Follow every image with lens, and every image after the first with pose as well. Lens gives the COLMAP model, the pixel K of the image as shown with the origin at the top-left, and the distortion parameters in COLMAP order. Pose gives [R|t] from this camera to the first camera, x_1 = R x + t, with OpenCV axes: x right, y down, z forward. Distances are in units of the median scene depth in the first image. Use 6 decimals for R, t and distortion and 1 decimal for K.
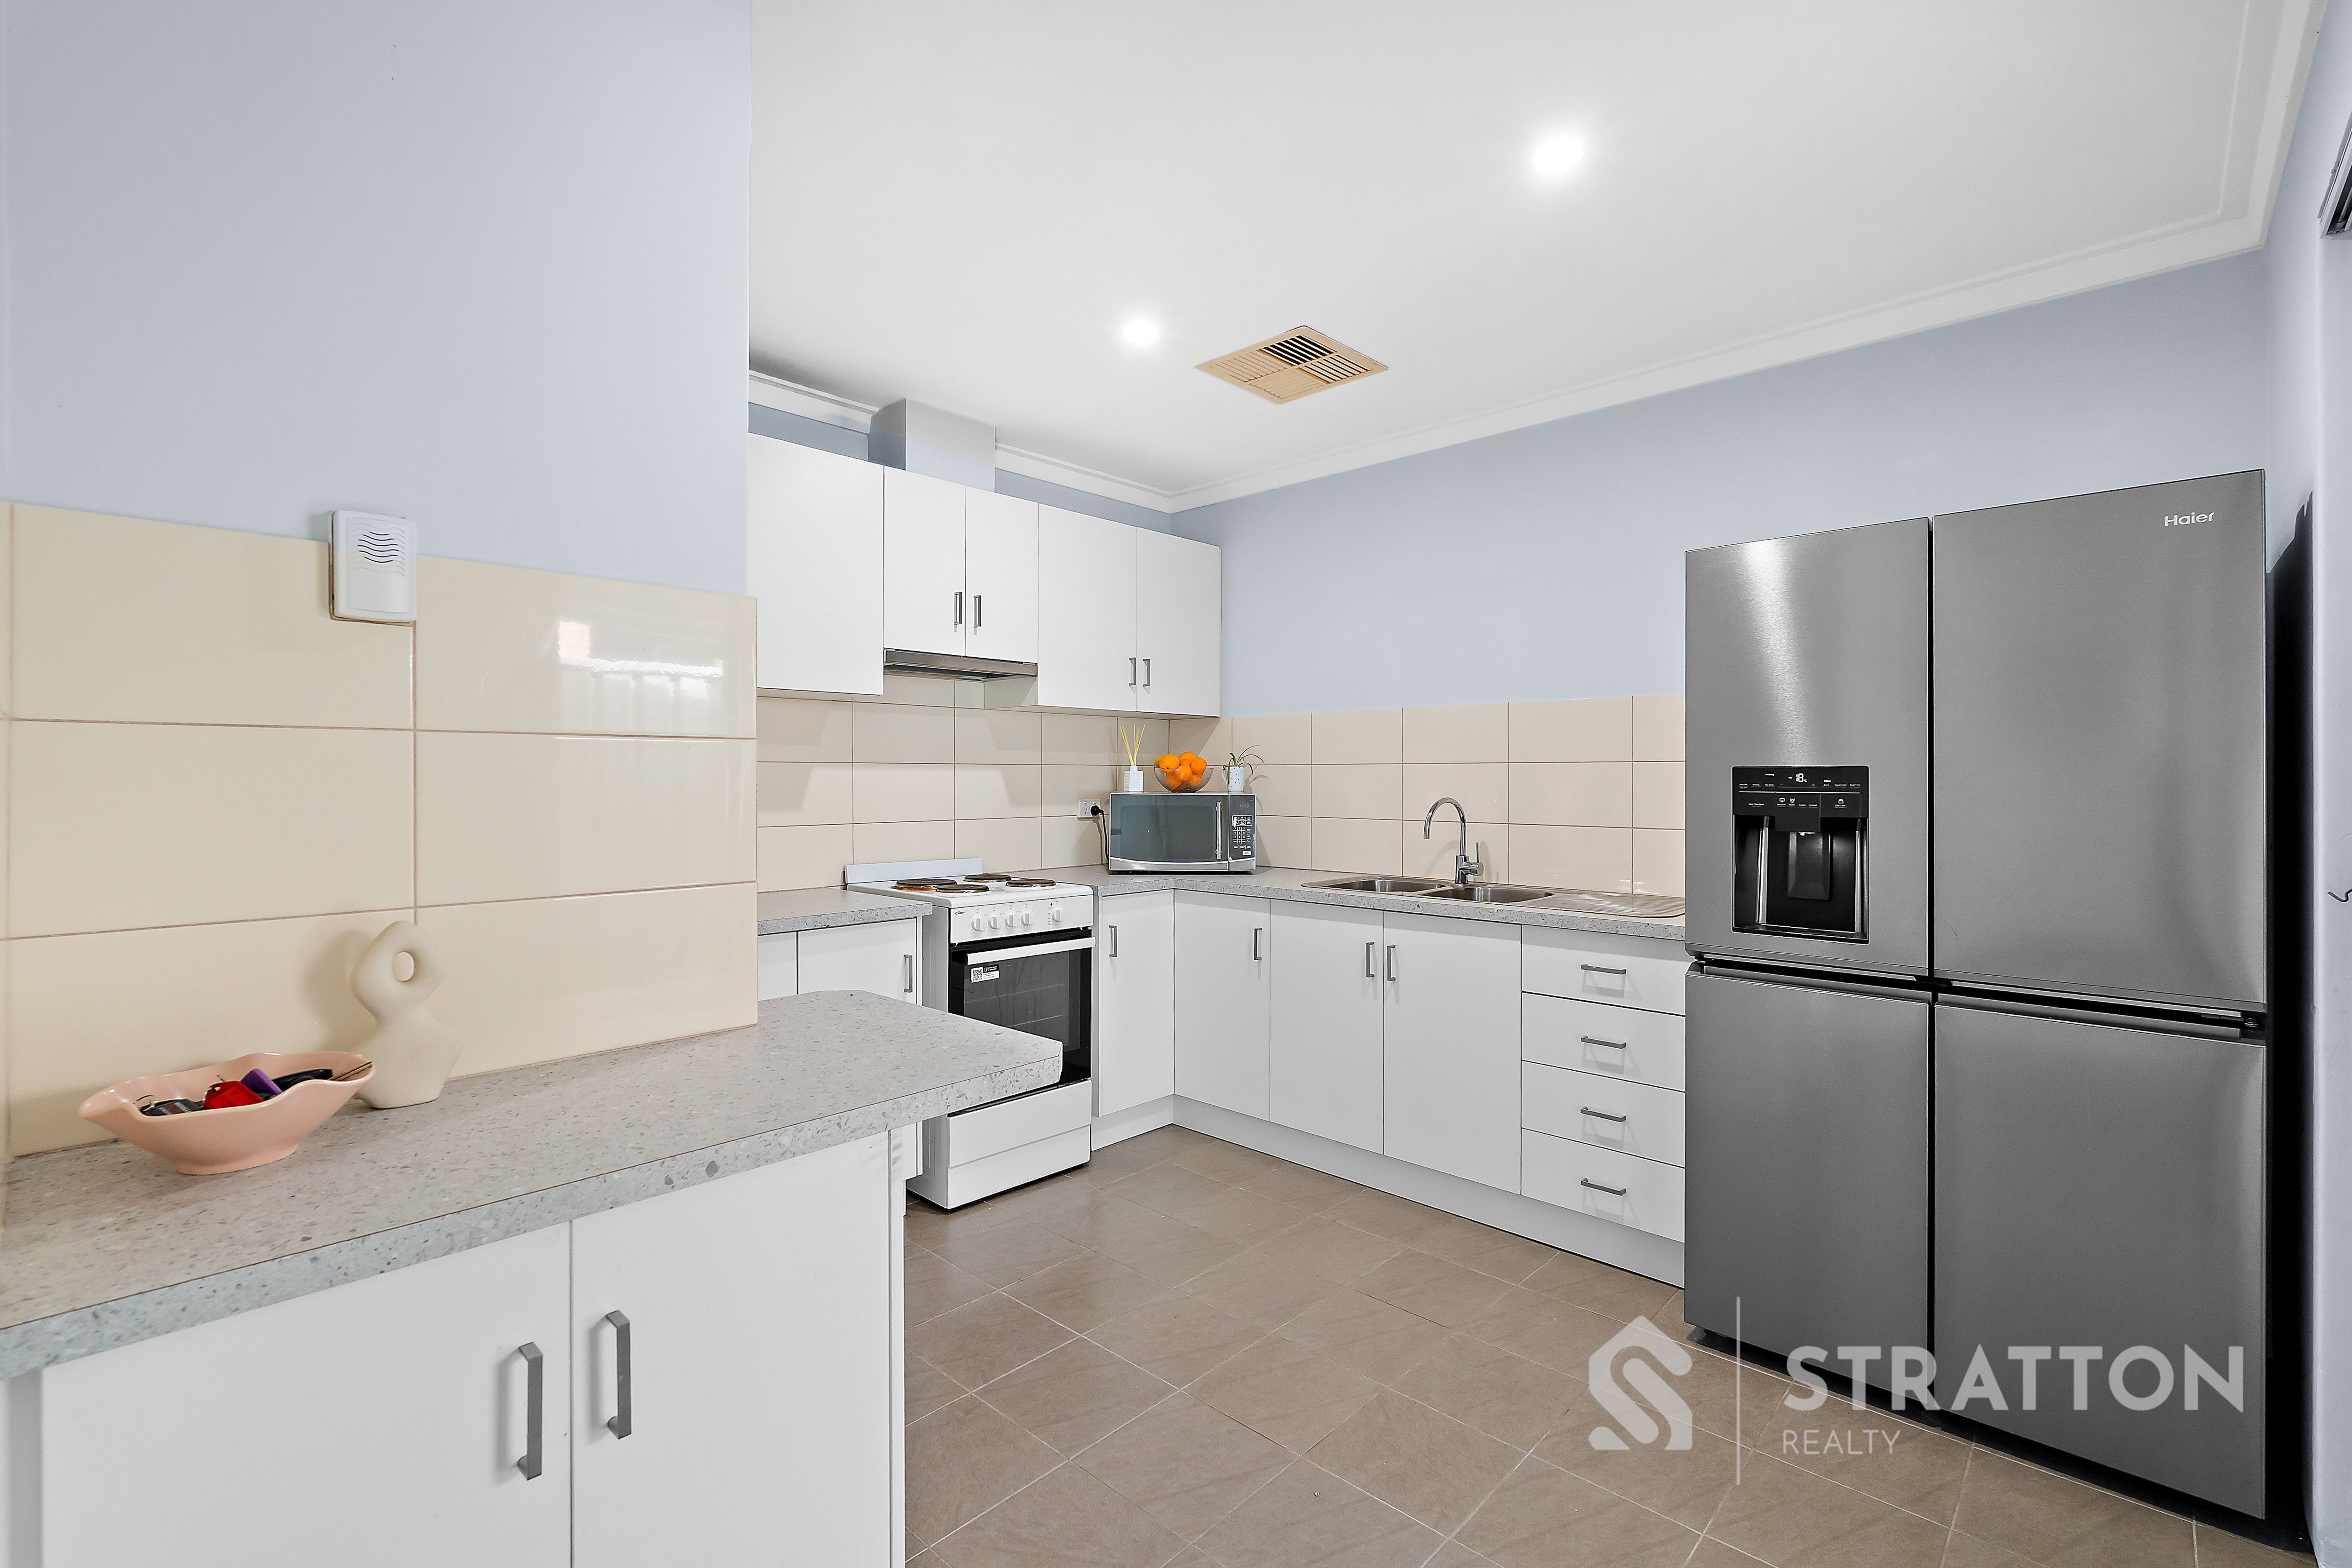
lens RADIAL K [[1021.2, 0, 1176.4], [0, 1021.2, 778.7], [0, 0, 1]] dist [-0.002011, 0.000628]
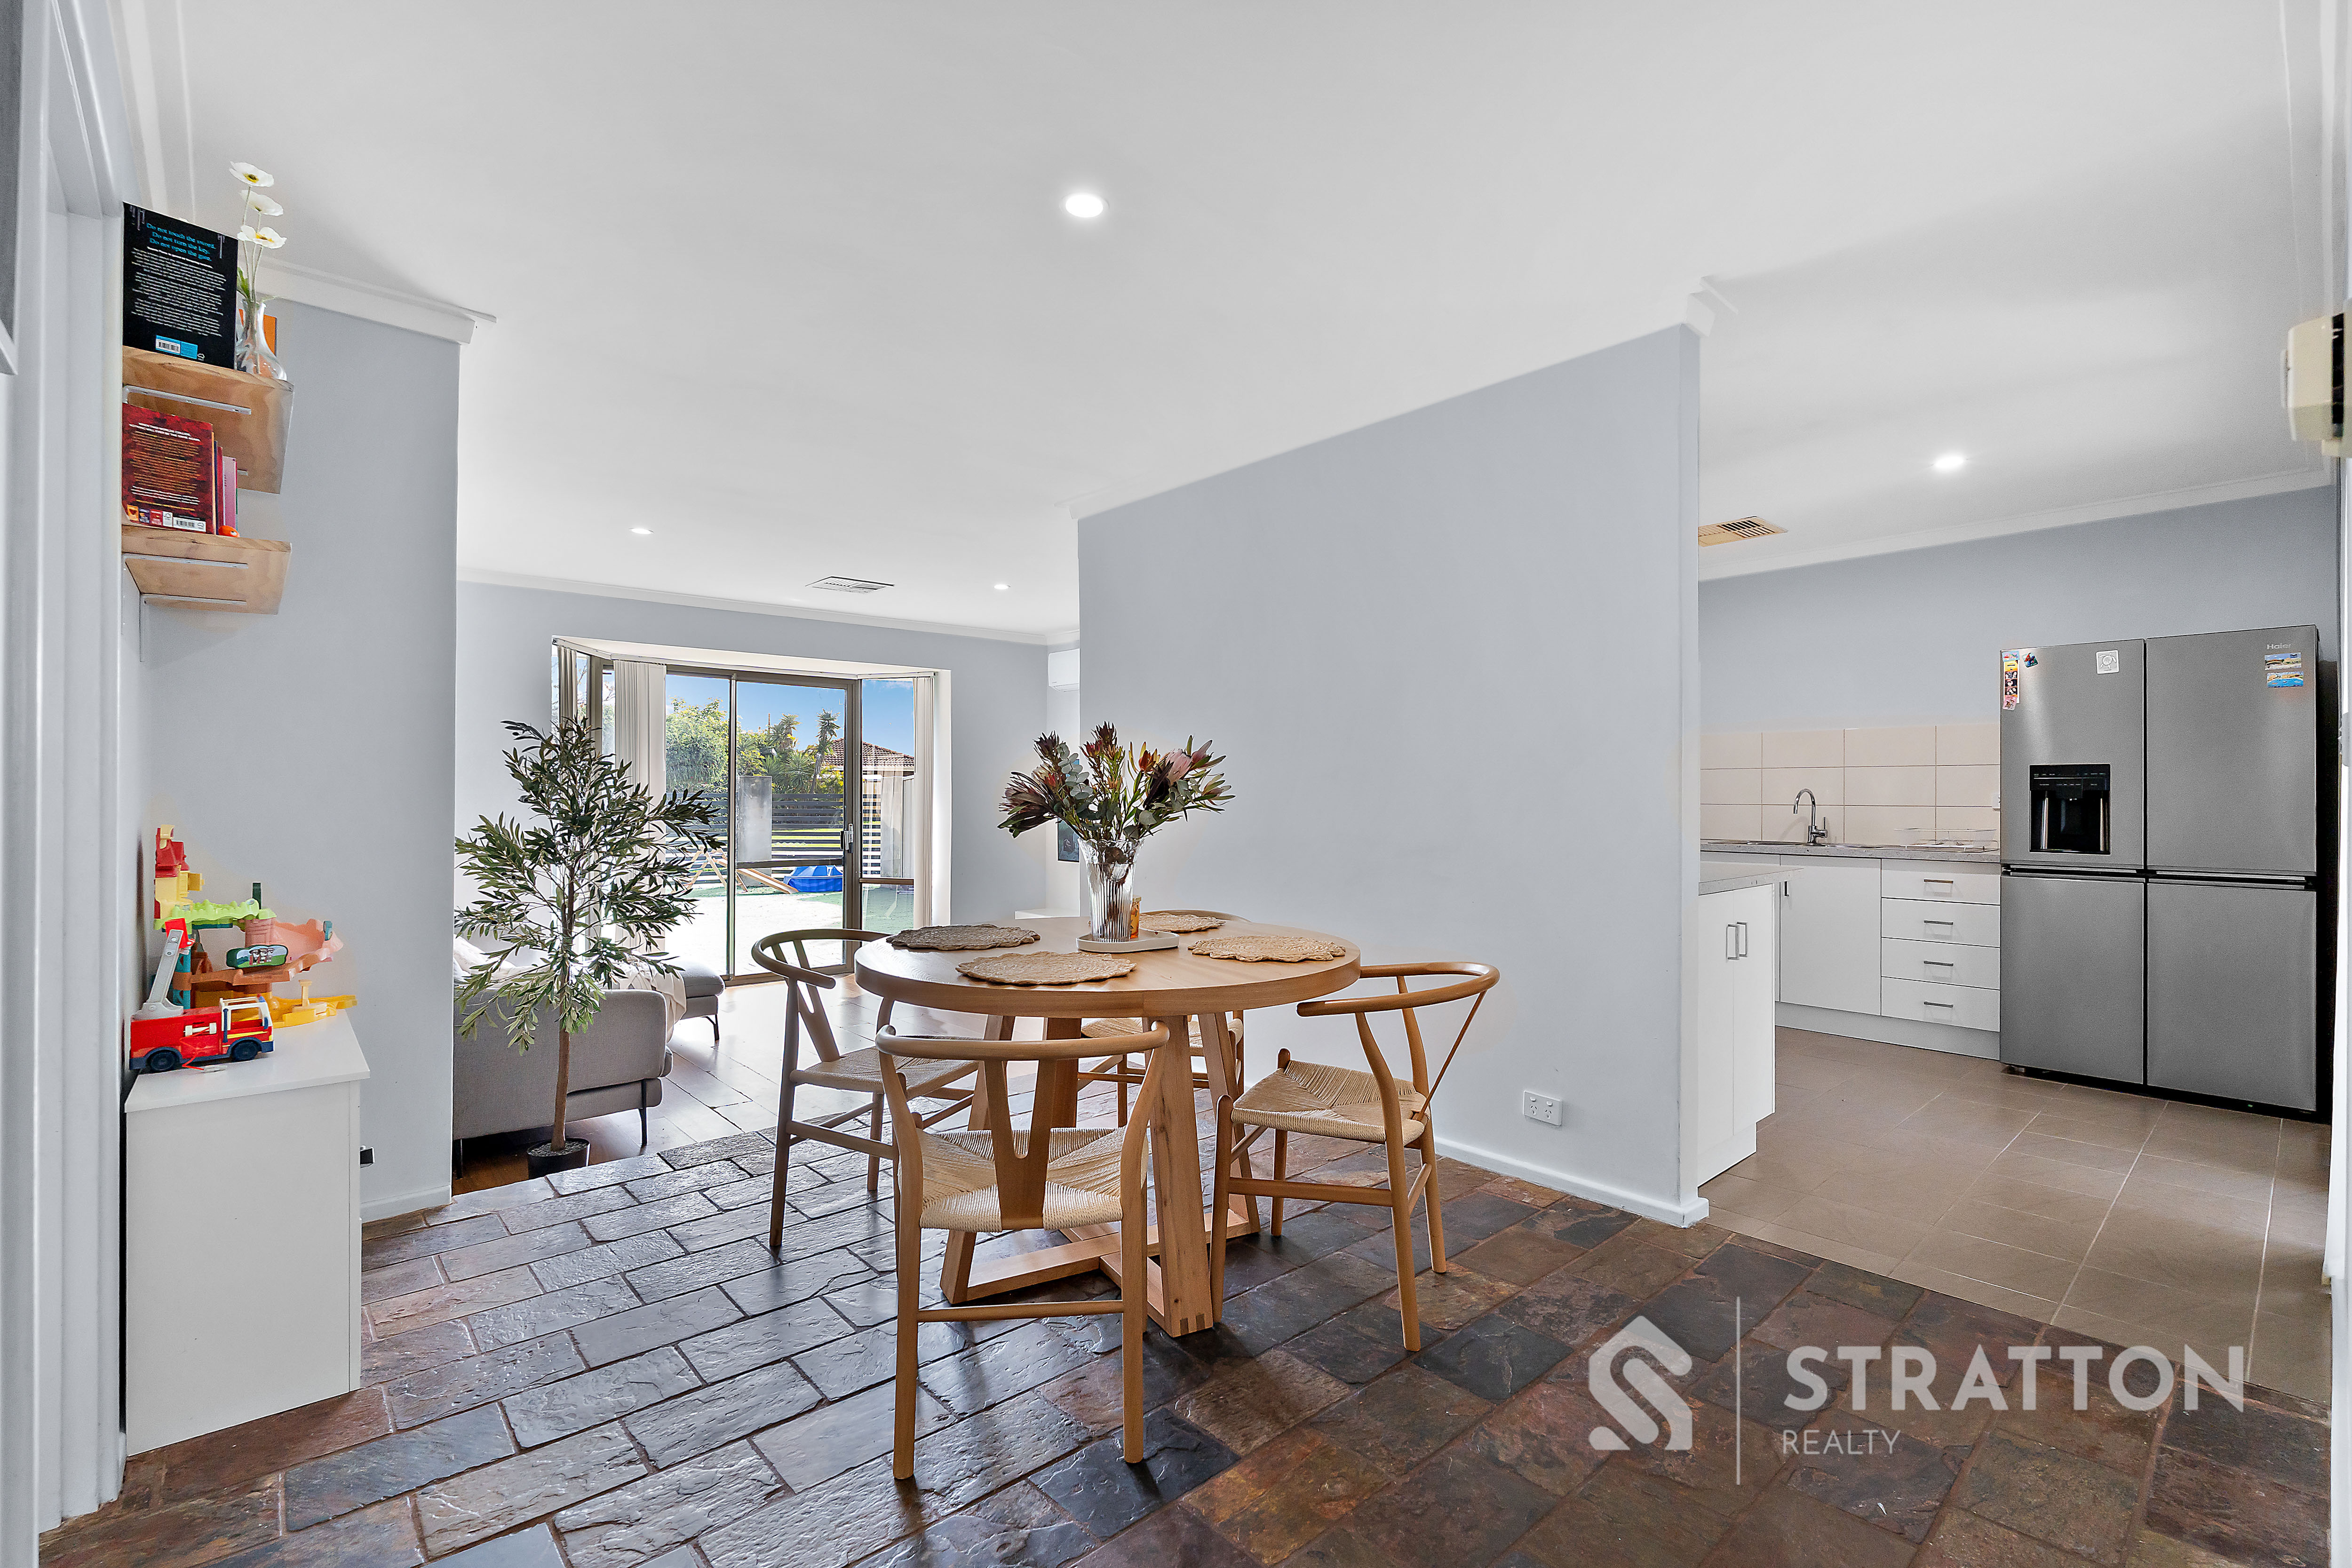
lens RADIAL K [[1047.9, 0, 1161.5], [0, 1047.9, 793.2], [0, 0, 1]] dist [0.003352, 0.000375]
pose [[0.994094, 0.006383, -0.108331, -0.605066], [-0.006567, 0.999978, -0.001335, 0.038072], [0.108320, 0.002039, 0.994114, -0.797417]]
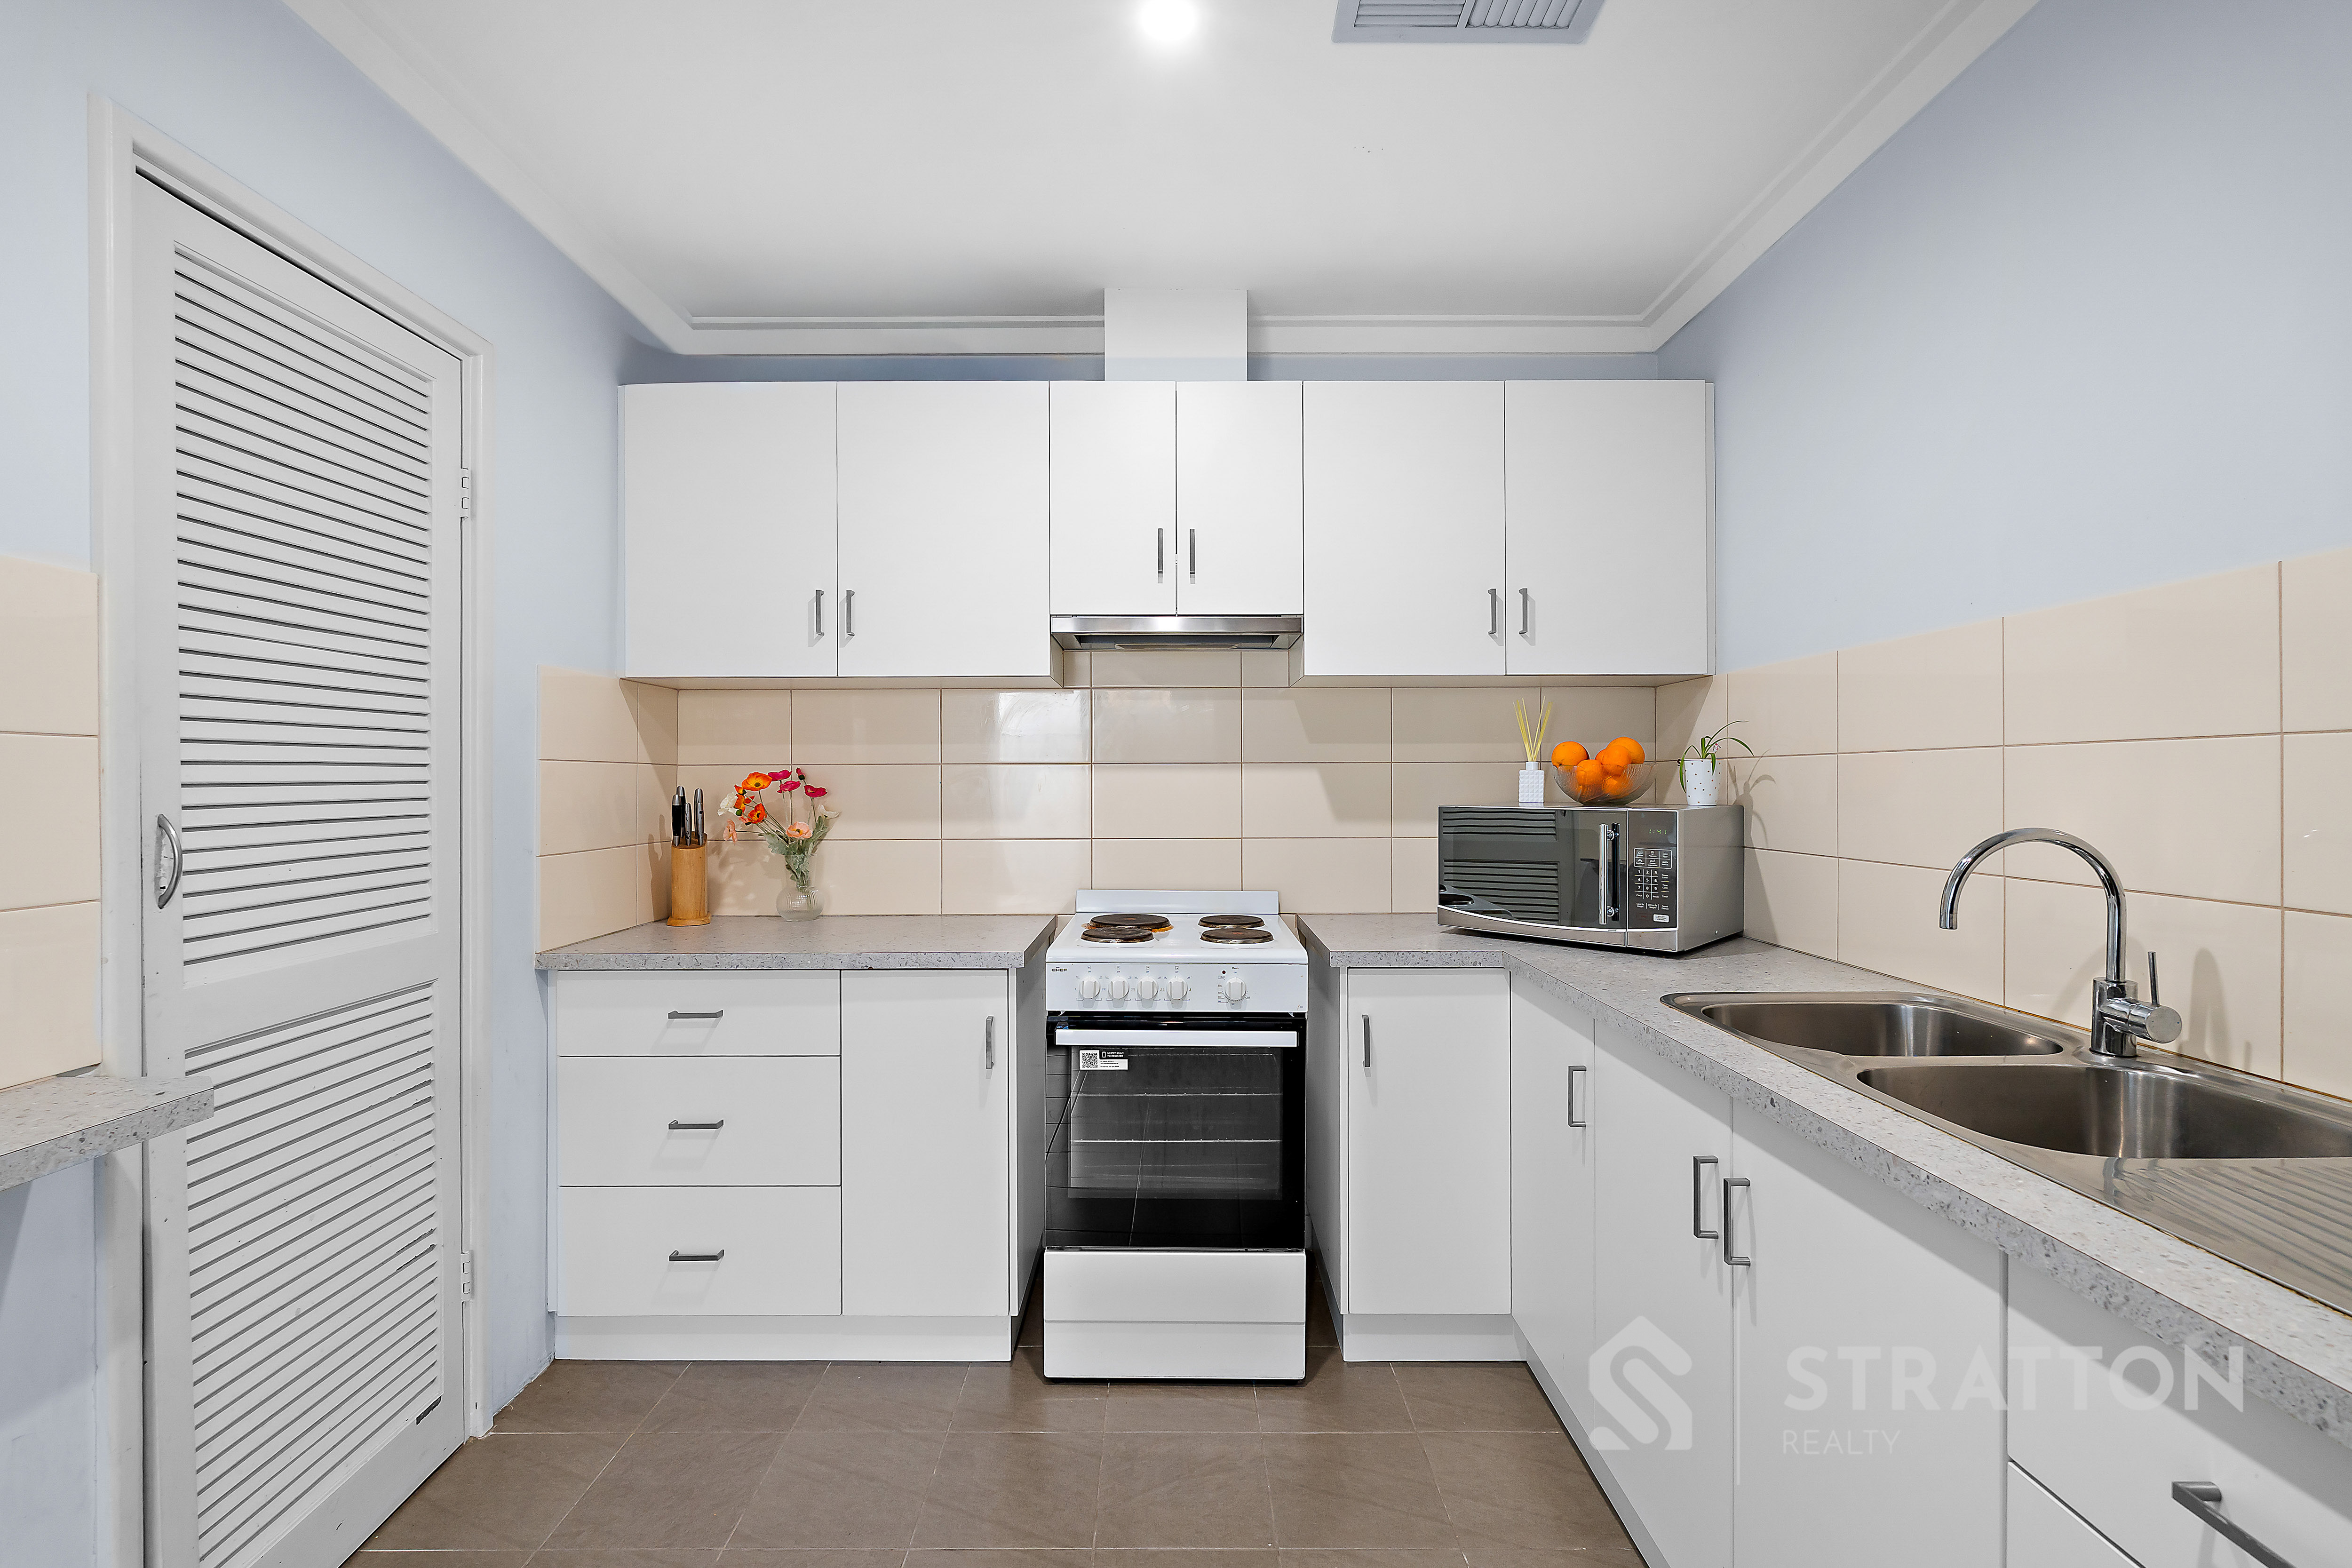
lens RADIAL K [[1031.3, 0, 1169.7], [0, 1031.3, 764.4], [0, 0, 1]] dist [-0.000612, 0.000136]
pose [[0.684447, -0.017290, -0.728857, 0.359169], [0.002575, 0.999770, -0.021298, 0.002348], [0.729058, 0.012701, 0.684334, 0.536339]]
